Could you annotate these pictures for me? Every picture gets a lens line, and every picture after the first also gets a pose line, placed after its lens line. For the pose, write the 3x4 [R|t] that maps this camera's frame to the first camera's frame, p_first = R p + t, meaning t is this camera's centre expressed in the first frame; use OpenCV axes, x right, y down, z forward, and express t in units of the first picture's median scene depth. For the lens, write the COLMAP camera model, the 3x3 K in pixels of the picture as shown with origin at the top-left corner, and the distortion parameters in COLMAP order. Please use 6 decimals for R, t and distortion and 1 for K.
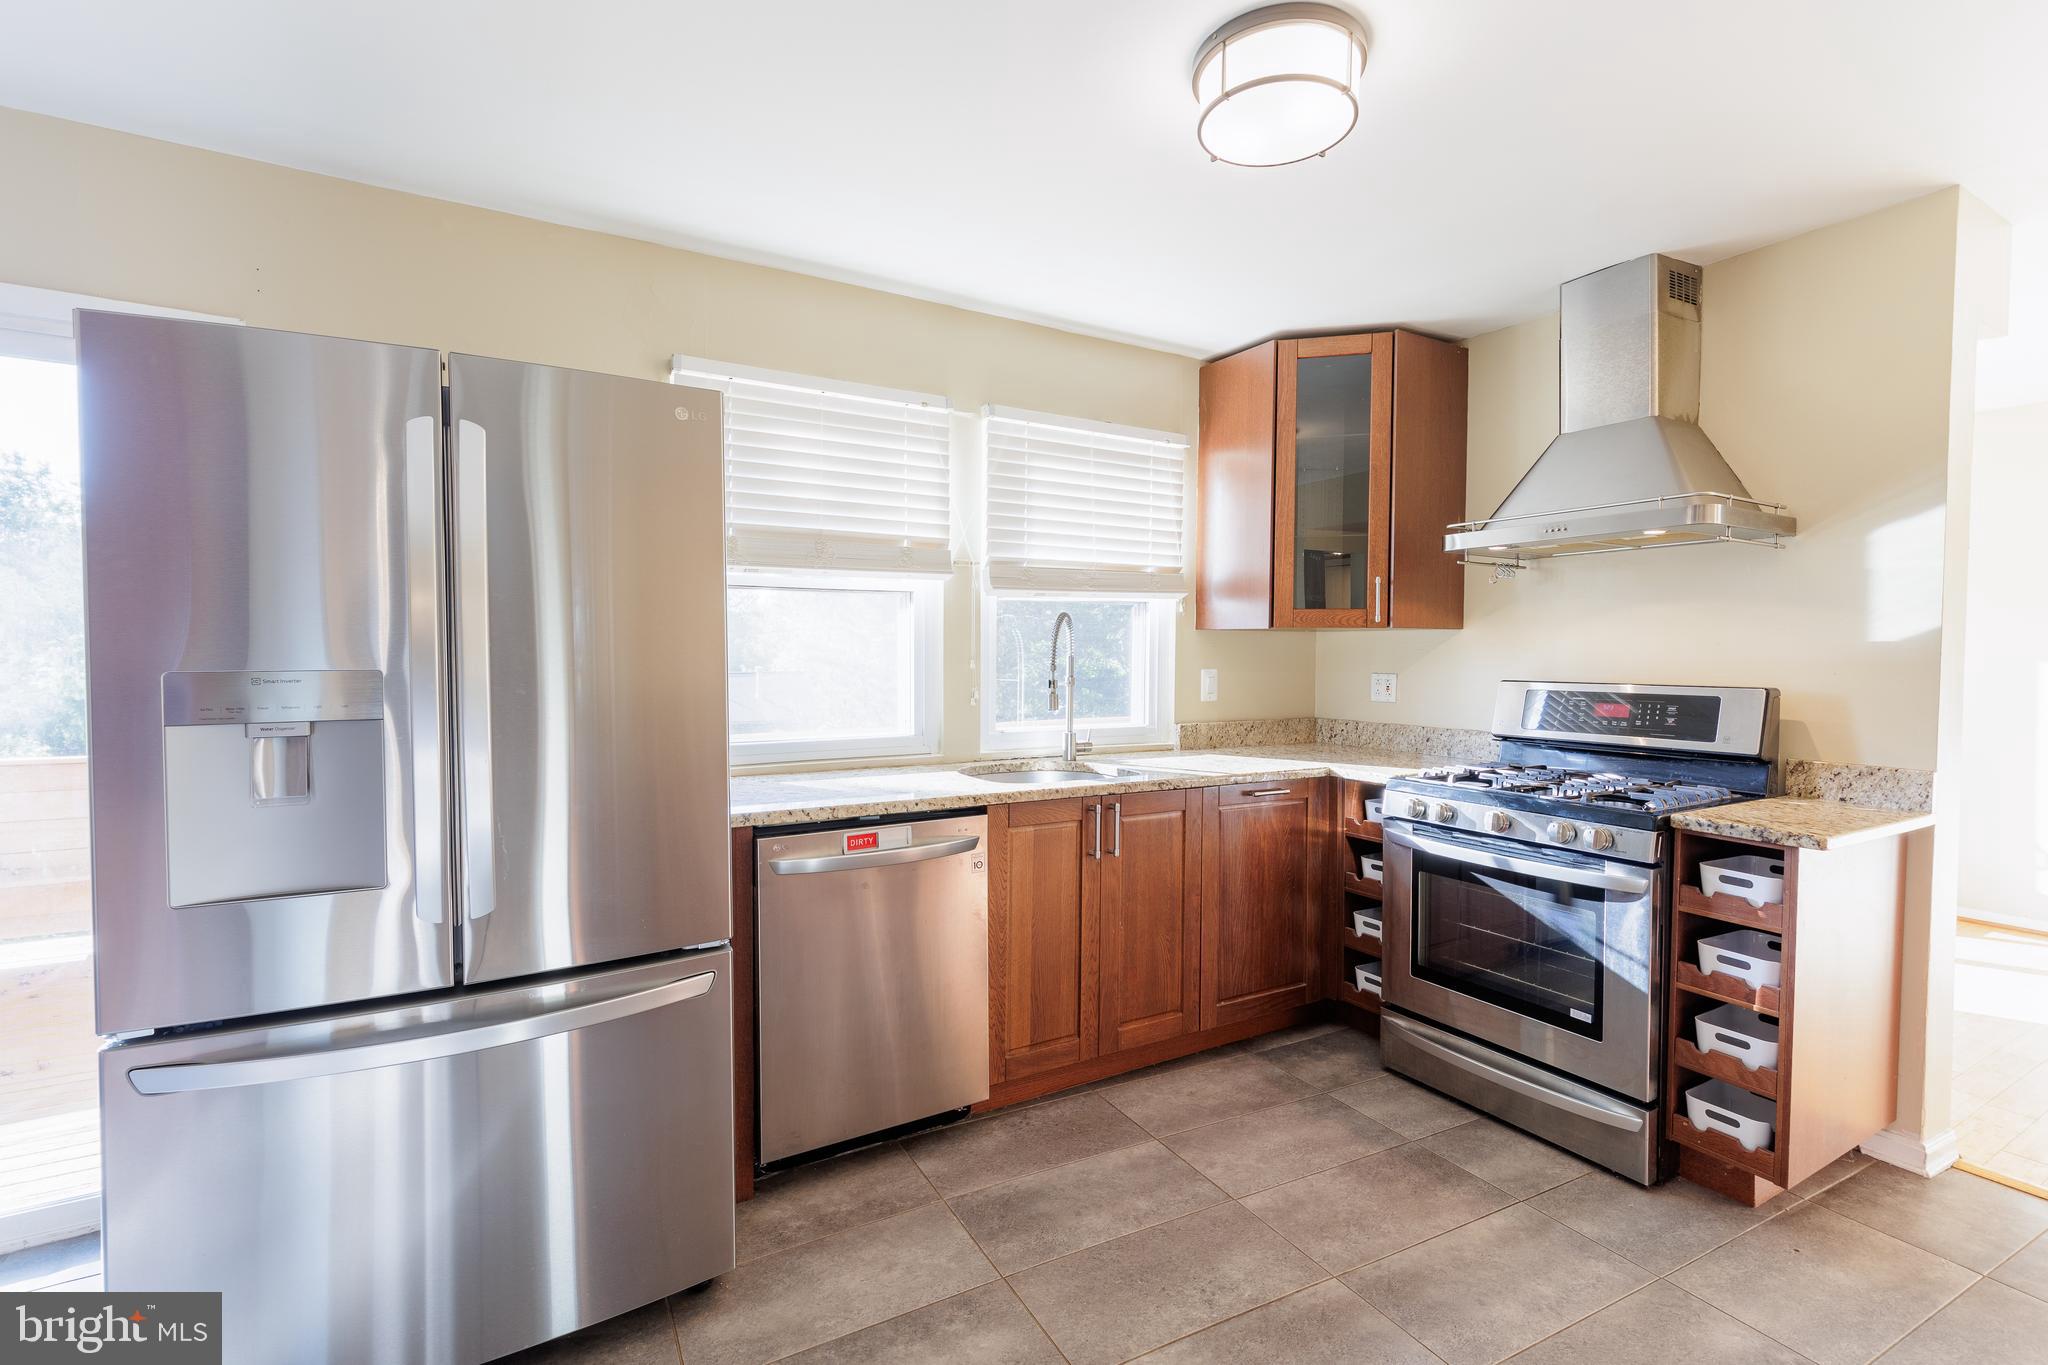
lens RADIAL K [[924.7, 0, 1015.8], [0, 924.7, 675.3], [0, 0, 1]] dist [0.005251, -0.000512]
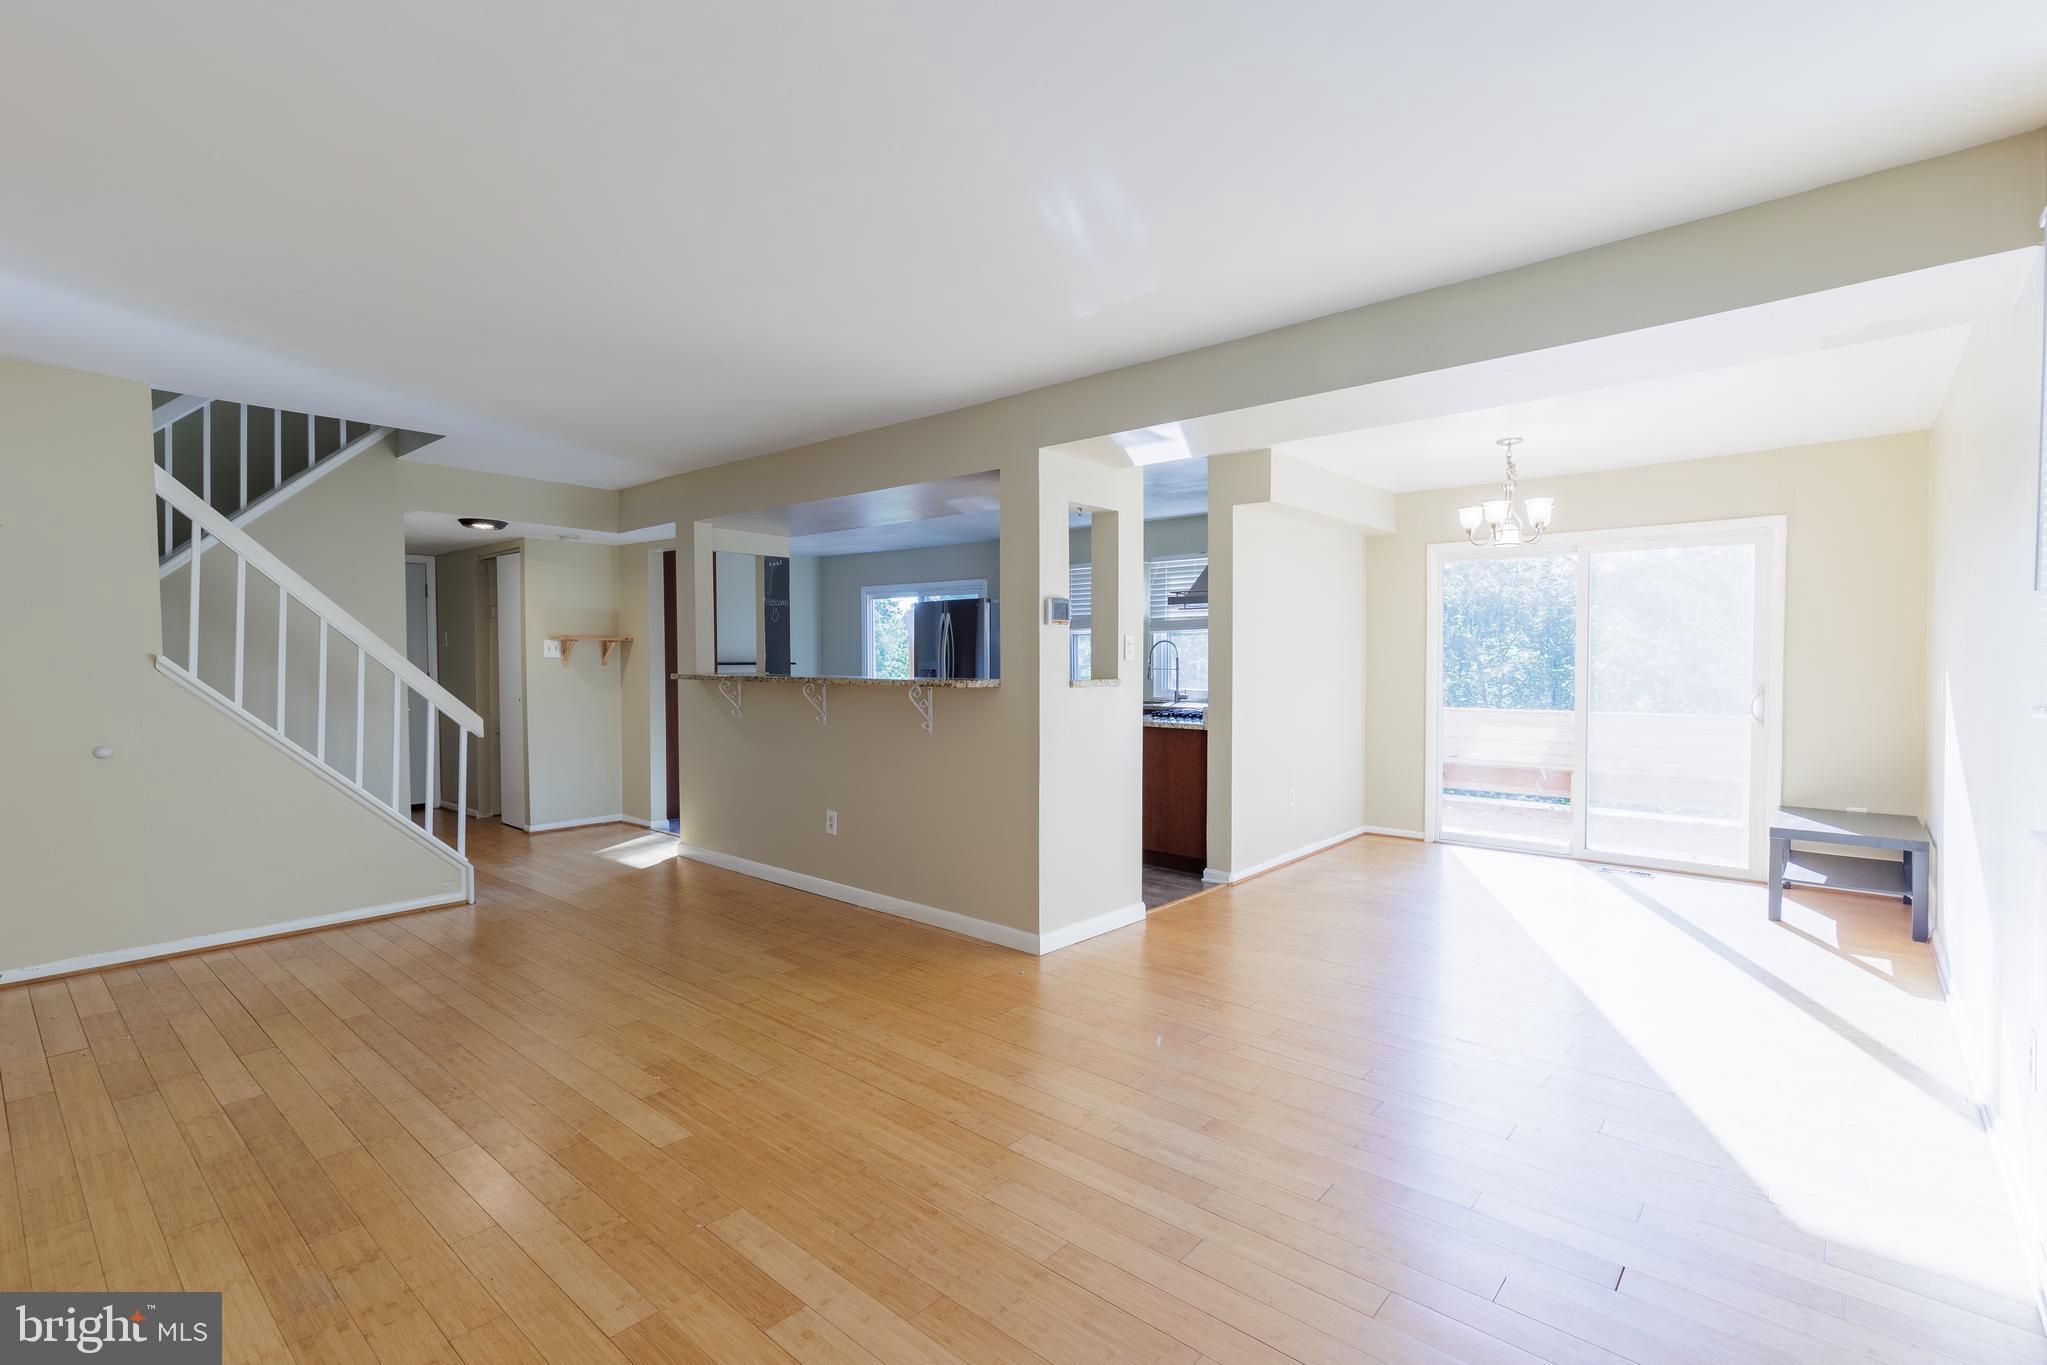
lens RADIAL K [[938.6, 0, 1014.4], [0, 938.6, 675.9], [0, 0, 1]] dist [0.002456, 0.000504]
pose [[0.311347, 0.016566, -0.950152, 2.619092], [-0.020478, 0.999733, 0.010721, 0.010012], [0.950076, 0.016119, 0.311603, -0.160849]]
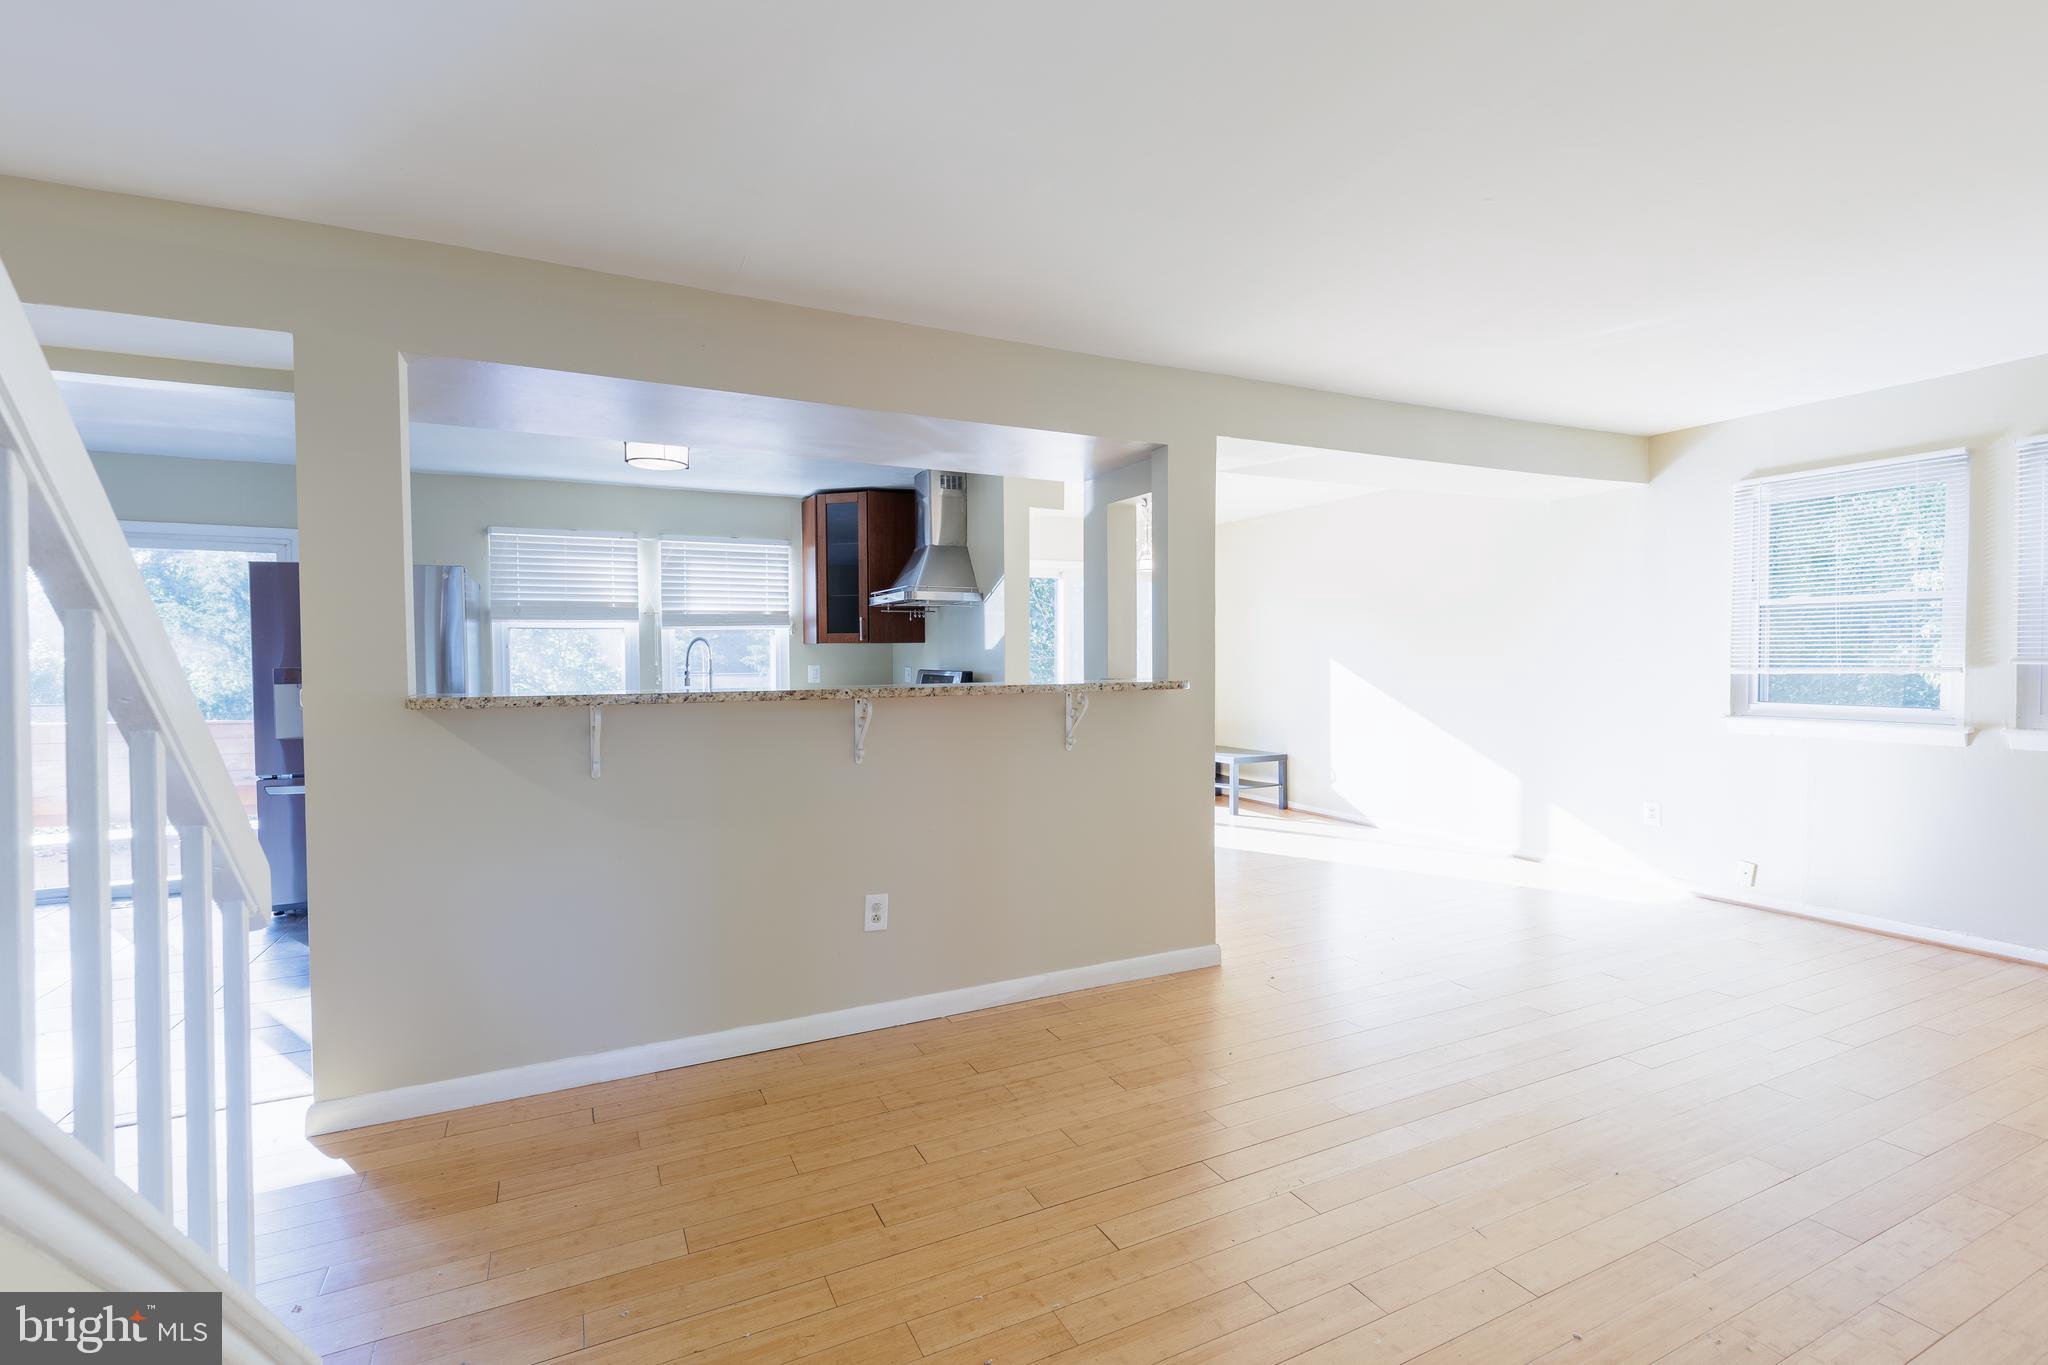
lens RADIAL K [[924.7, 0, 1015.8], [0, 924.7, 675.3], [0, 0, 1]] dist [0.005251, -0.000512]
pose [[0.997514, -0.010273, -0.069716, 1.004463], [0.010050, 0.999943, -0.003555, 0.031733], [0.069748, 0.002845, 0.997561, -1.087714]]
